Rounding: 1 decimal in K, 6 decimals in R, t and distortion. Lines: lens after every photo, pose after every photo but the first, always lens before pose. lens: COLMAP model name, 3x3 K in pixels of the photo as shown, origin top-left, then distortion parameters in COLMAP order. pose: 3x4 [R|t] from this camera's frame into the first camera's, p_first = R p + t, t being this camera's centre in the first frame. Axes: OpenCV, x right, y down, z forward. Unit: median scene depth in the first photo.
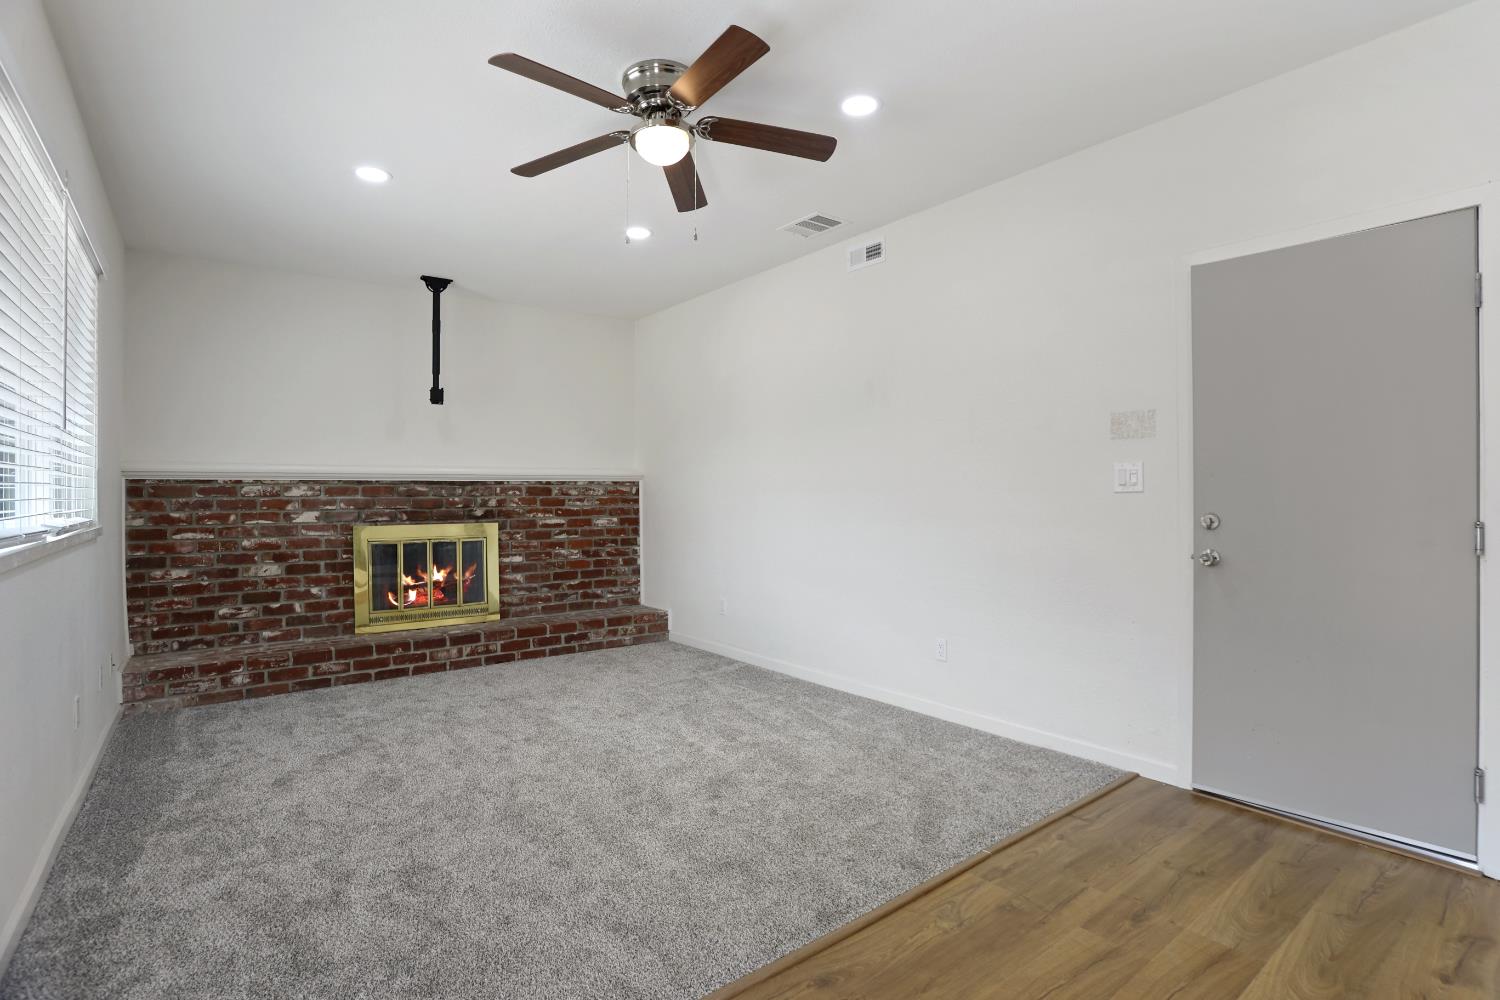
lens RADIAL K [[719.4, 0, 750.0], [0, 719.4, 500.0], [0, 0, 1]] dist [-0.000556, 0.000939]
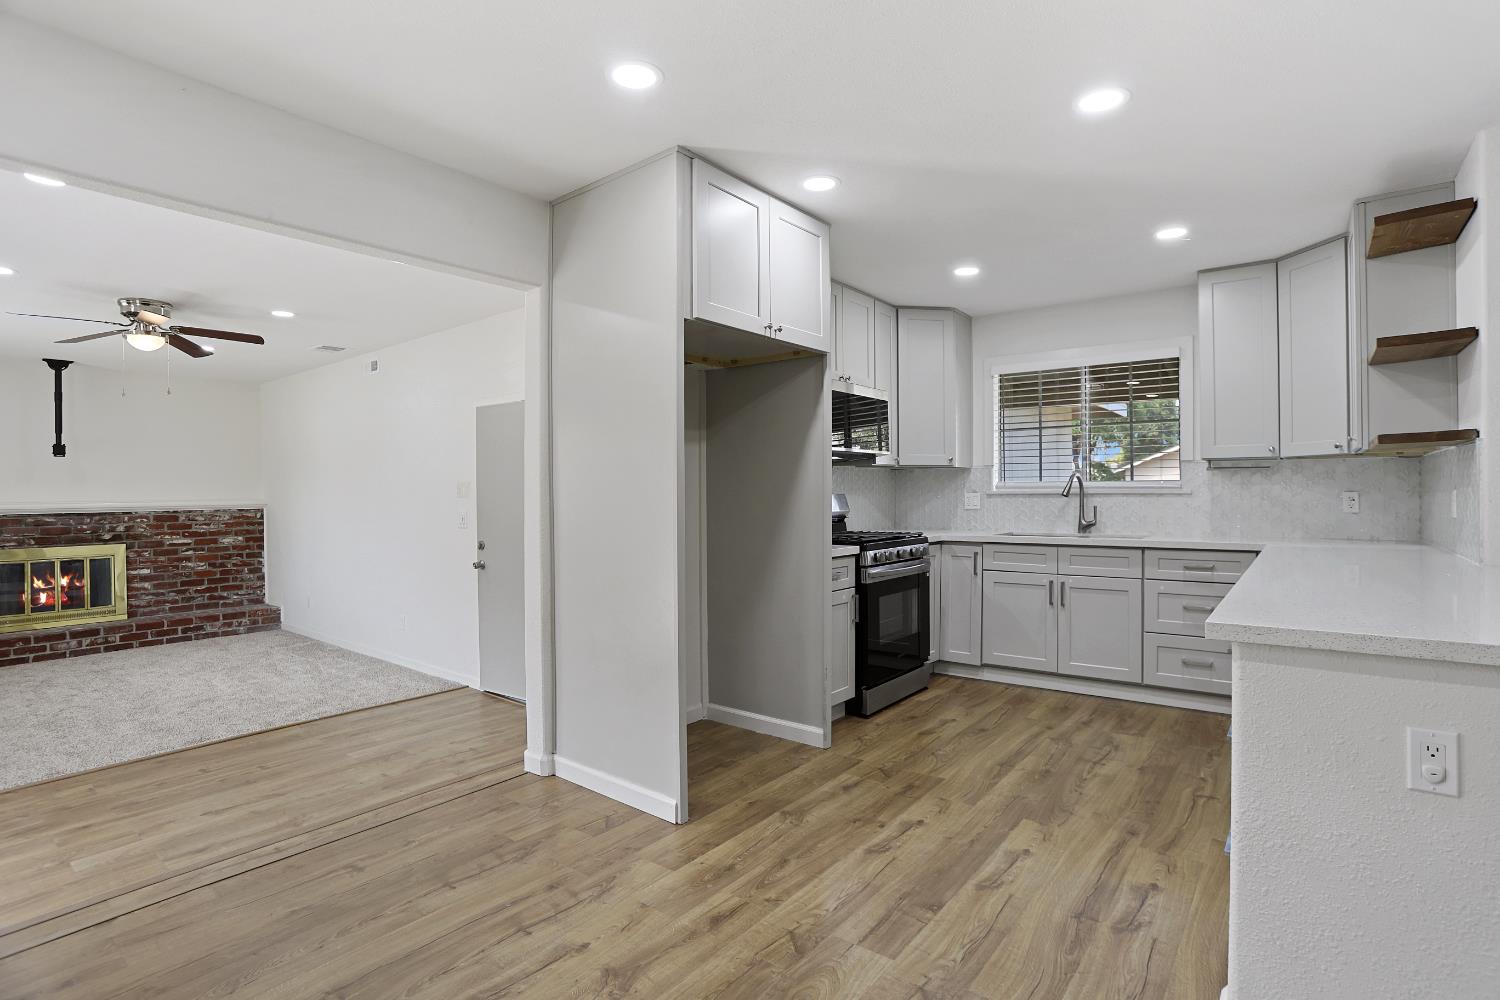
lens RADIAL K [[719.4, 0, 750.0], [0, 719.4, 500.0], [0, 0, 1]] dist [-0.000556, 0.000939]
pose [[0.976314, -0.008757, 0.216182, 0.459328], [0.007357, 0.999946, 0.007278, -0.047820], [-0.216234, -0.005515, 0.976326, -0.498354]]
